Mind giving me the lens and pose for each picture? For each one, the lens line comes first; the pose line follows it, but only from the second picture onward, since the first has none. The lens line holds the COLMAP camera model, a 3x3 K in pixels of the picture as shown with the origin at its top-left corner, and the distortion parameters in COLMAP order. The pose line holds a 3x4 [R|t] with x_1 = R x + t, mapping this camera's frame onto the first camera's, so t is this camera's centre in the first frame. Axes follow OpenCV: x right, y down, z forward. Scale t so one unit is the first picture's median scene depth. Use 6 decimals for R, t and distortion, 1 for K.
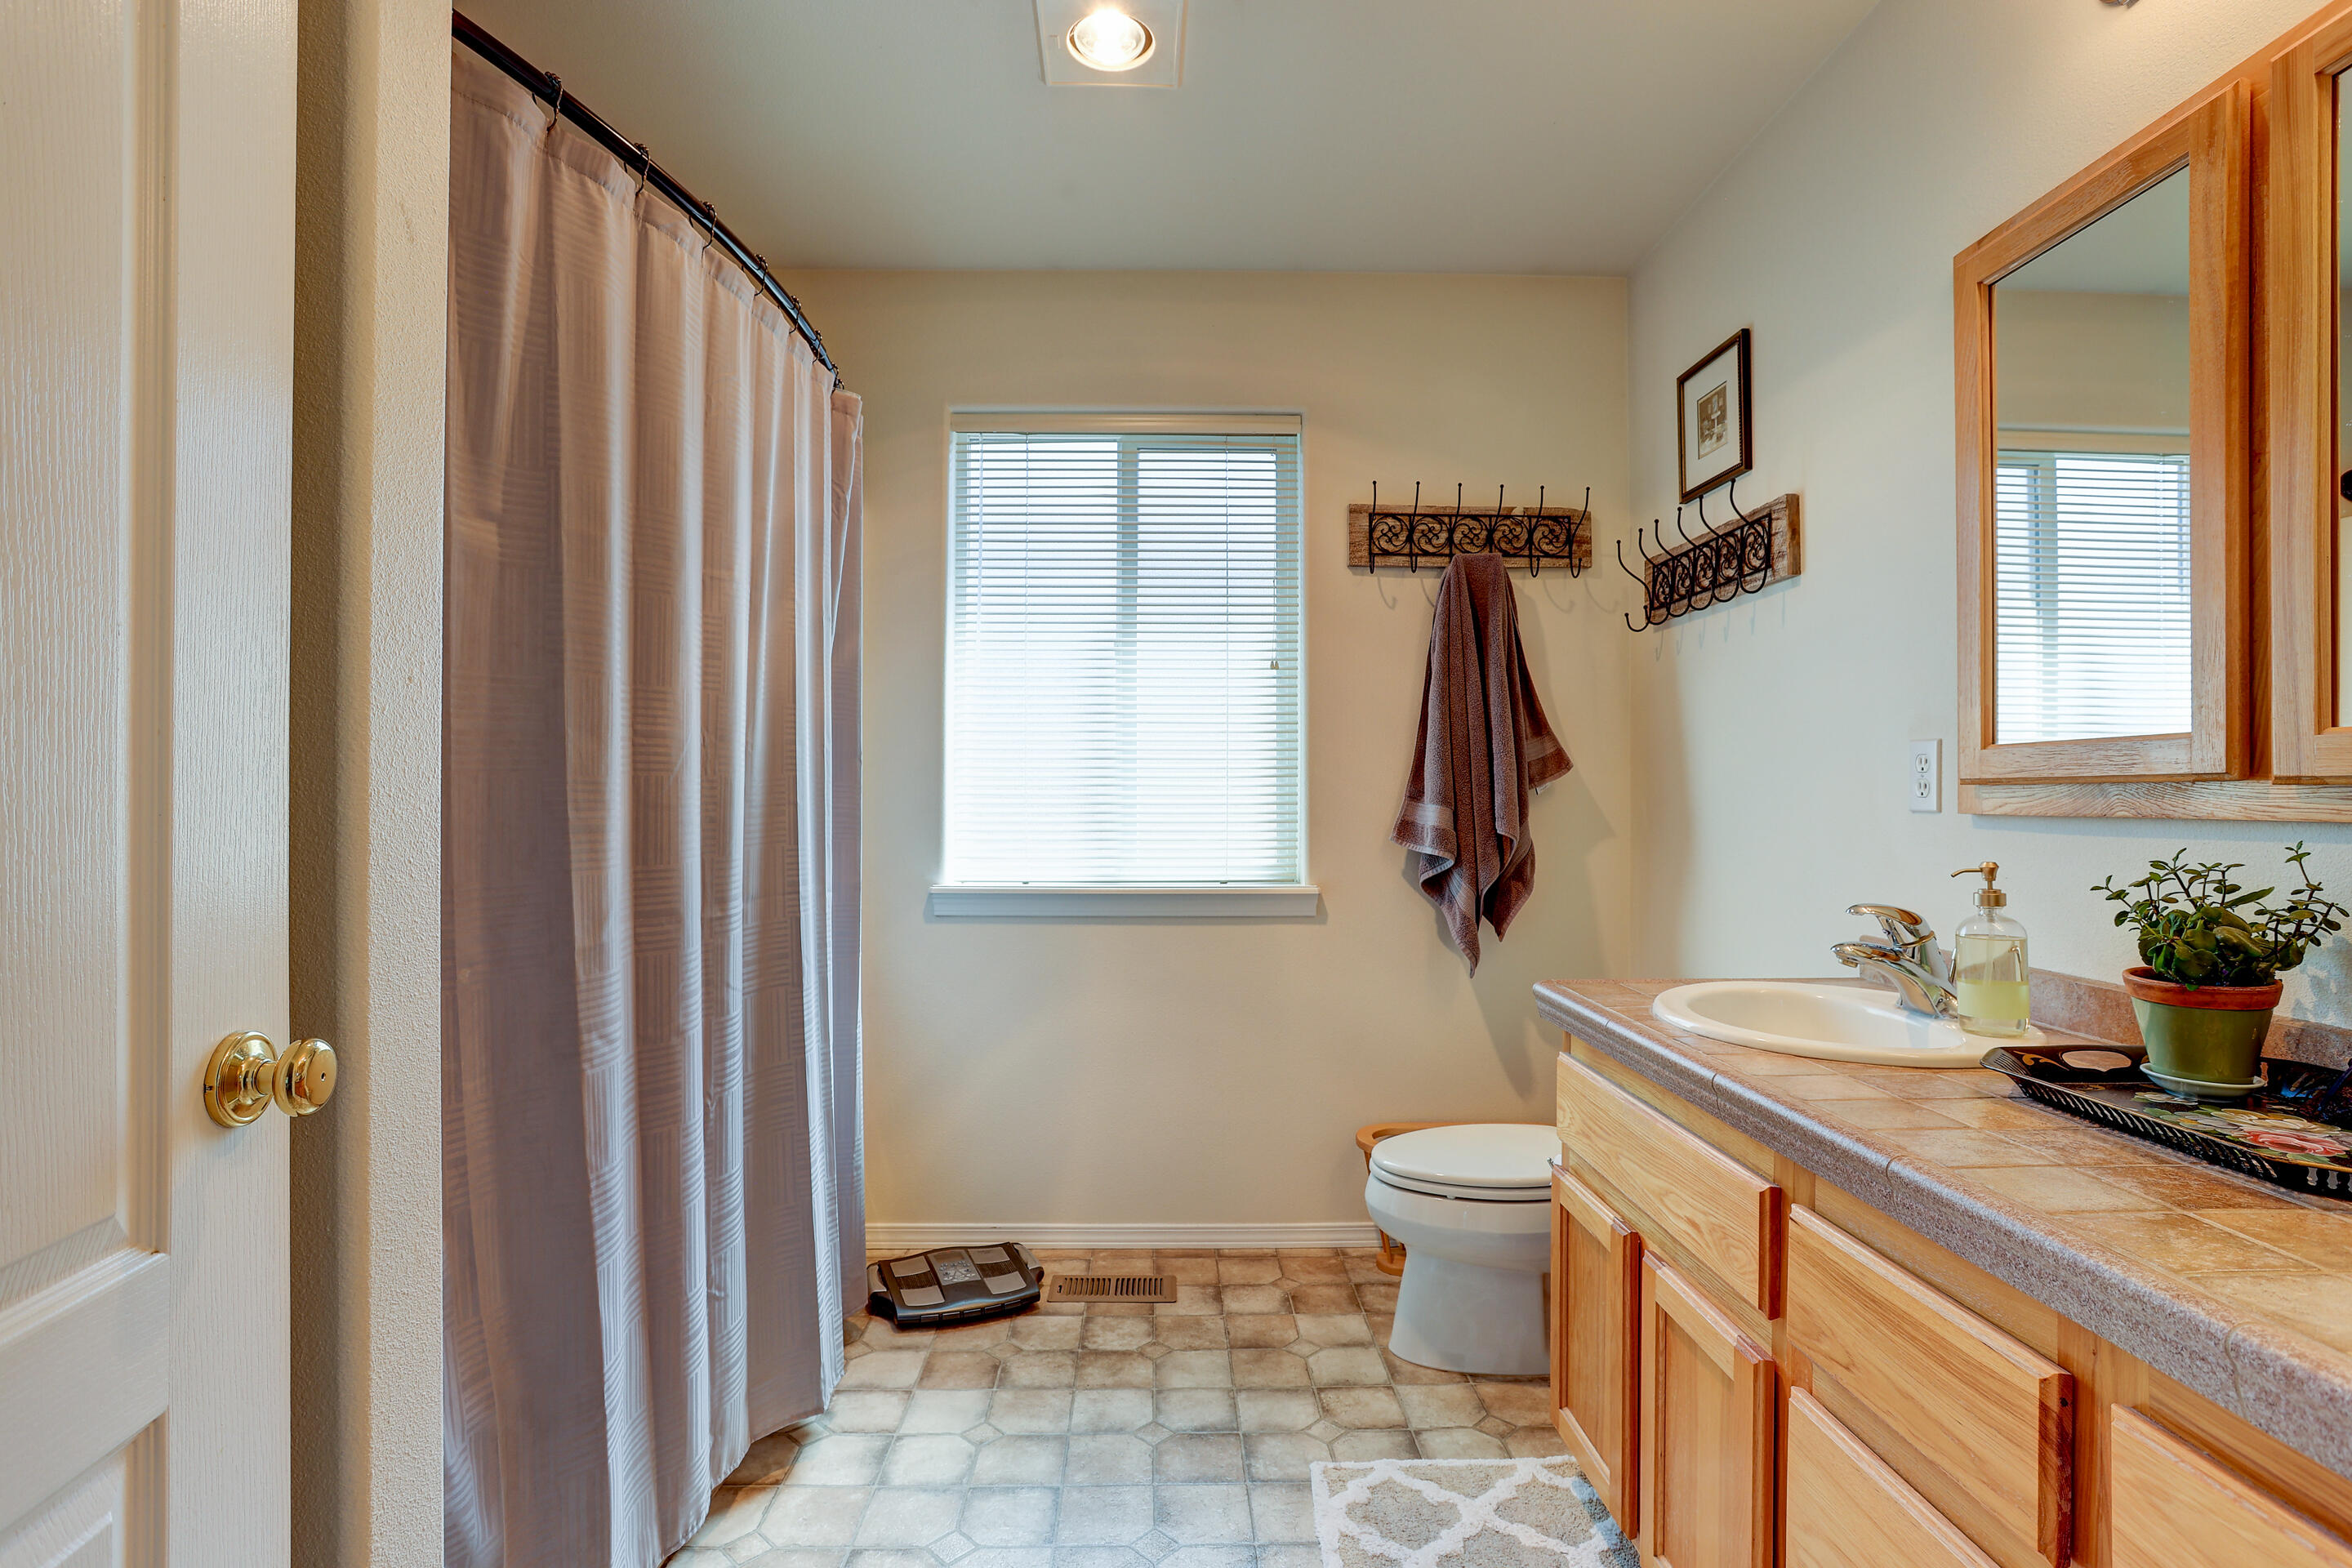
lens RADIAL K [[1178.1, 0, 1133.7], [0, 1178.1, 774.0], [0, 0, 1]] dist [-0.043544, 0.027148]
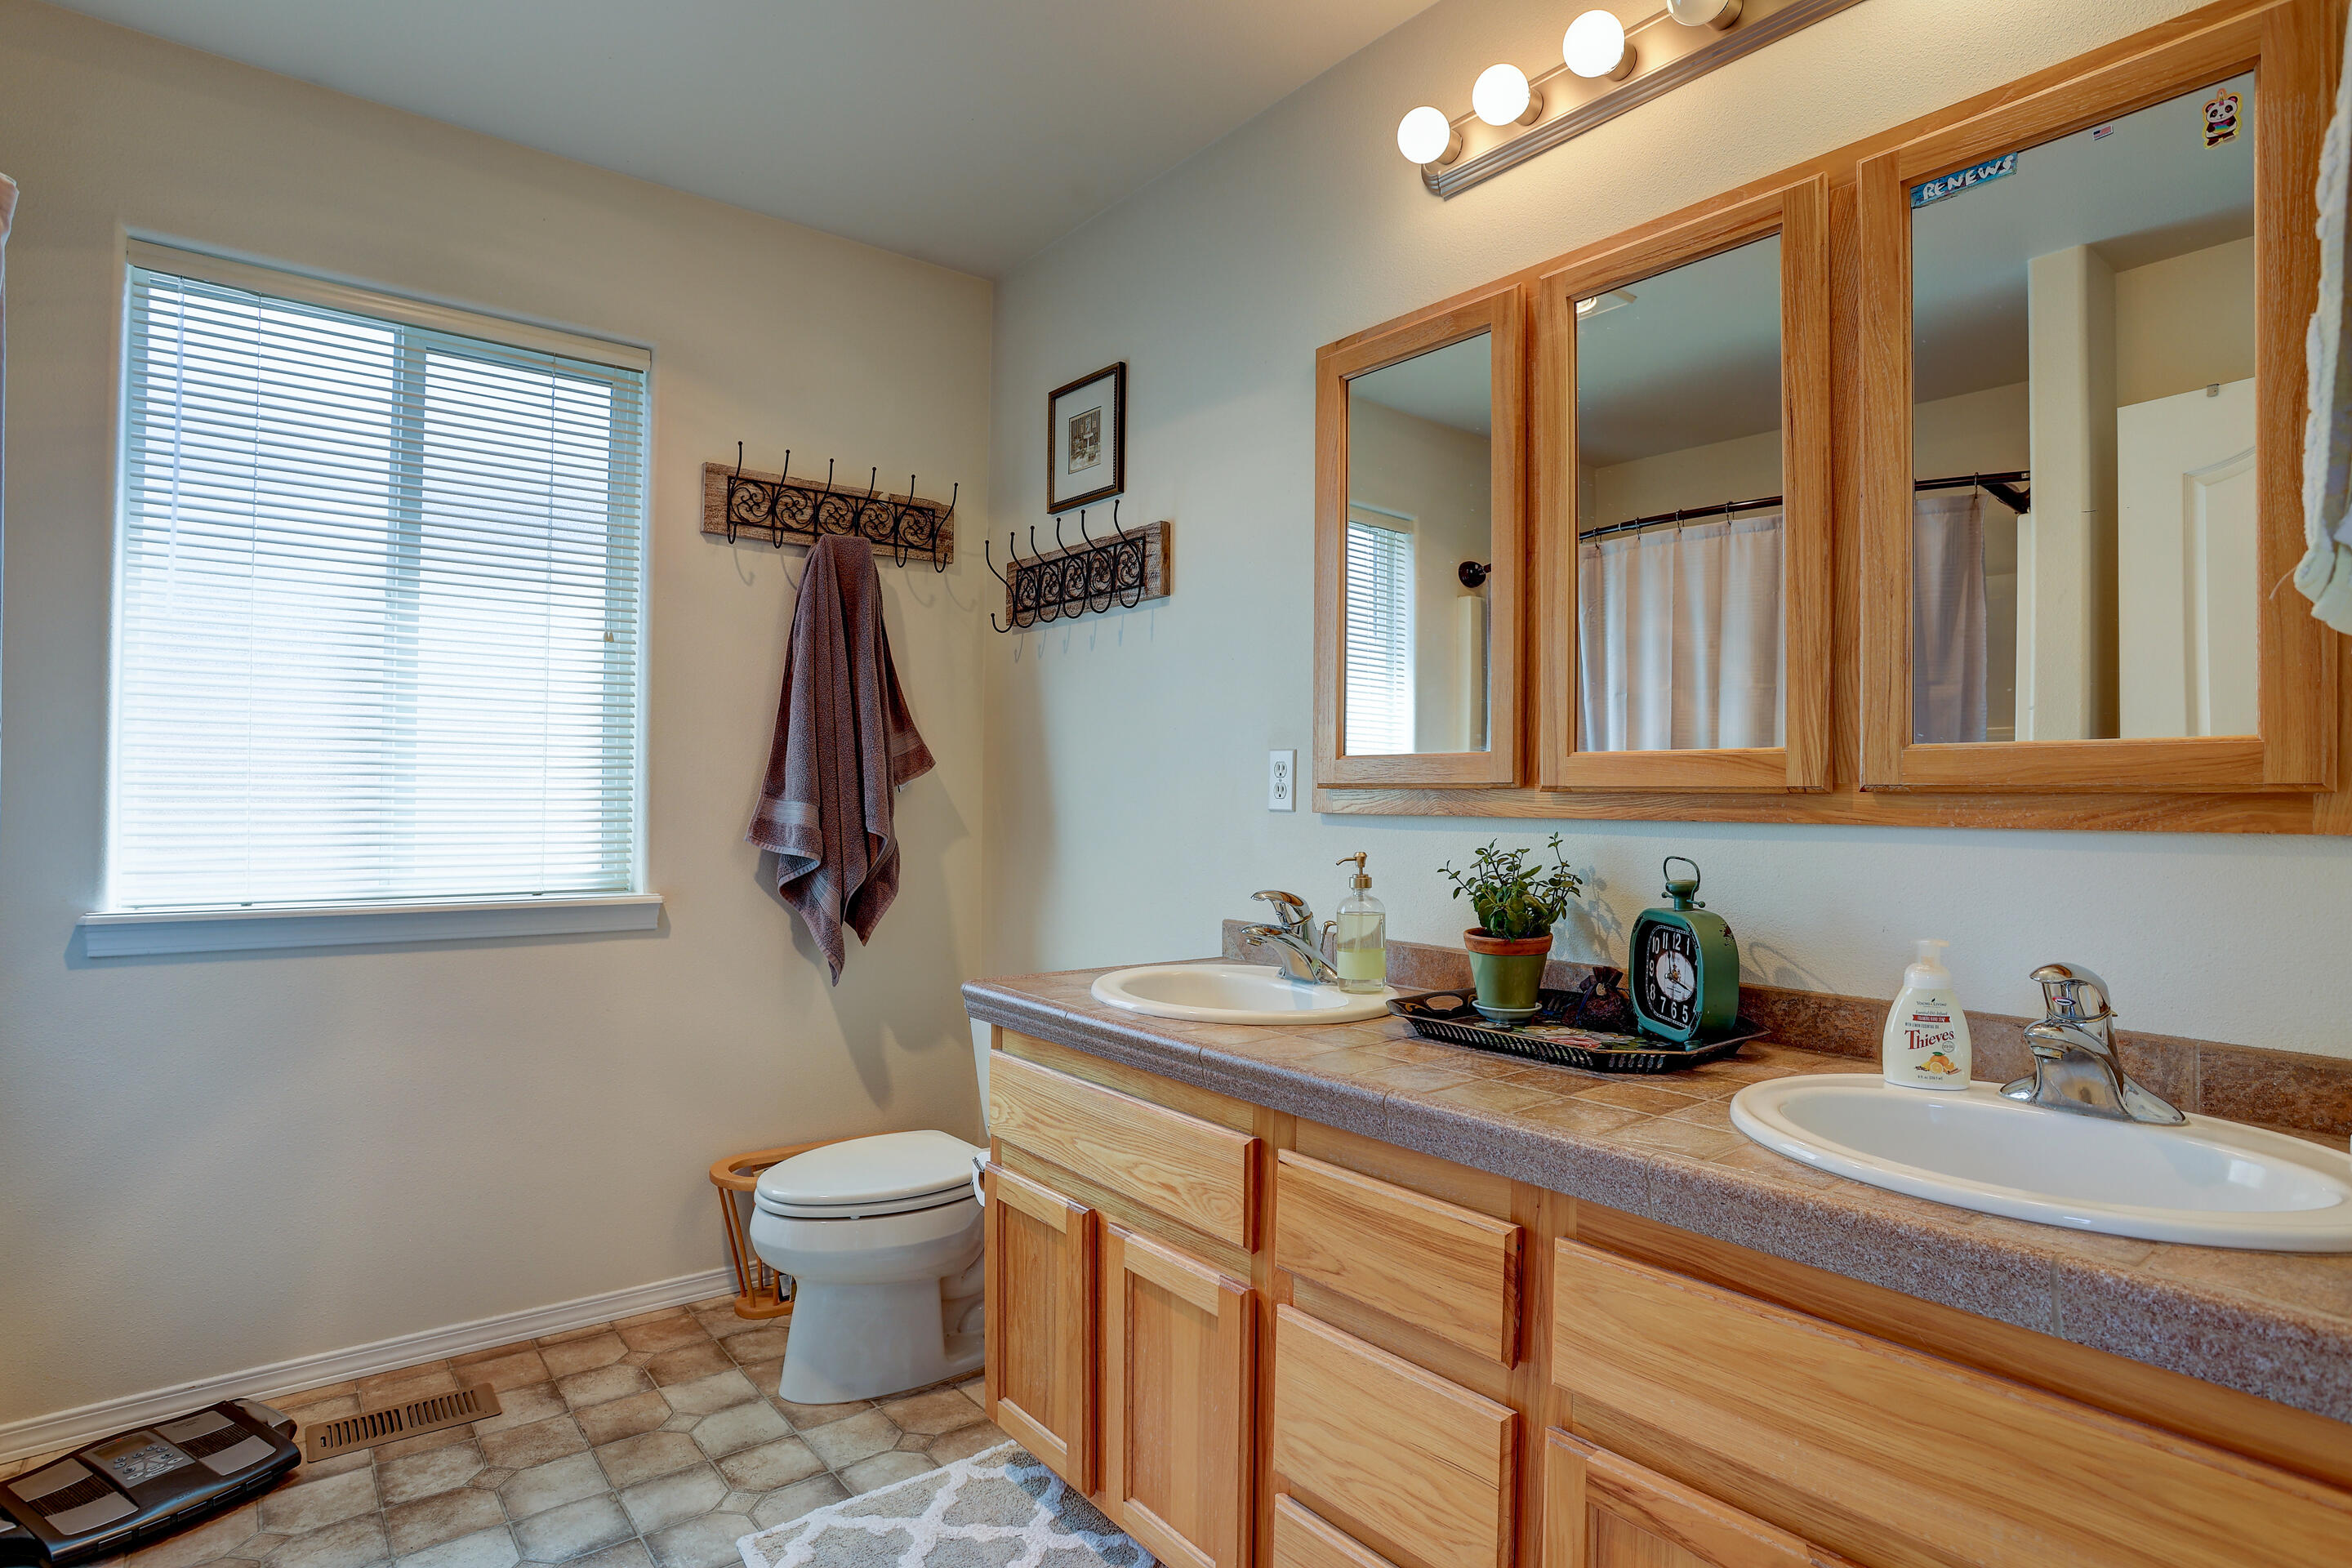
lens RADIAL K [[1270.1, 0, 1214.2], [0, 1270.1, 769.8], [0, 0, 1]] dist [-0.050901, 0.028022]
pose [[0.787067, 0.019713, 0.616552, -0.131625], [-0.020667, 0.999771, -0.005582, -0.000435], [-0.616521, -0.008349, 0.787294, 0.022196]]
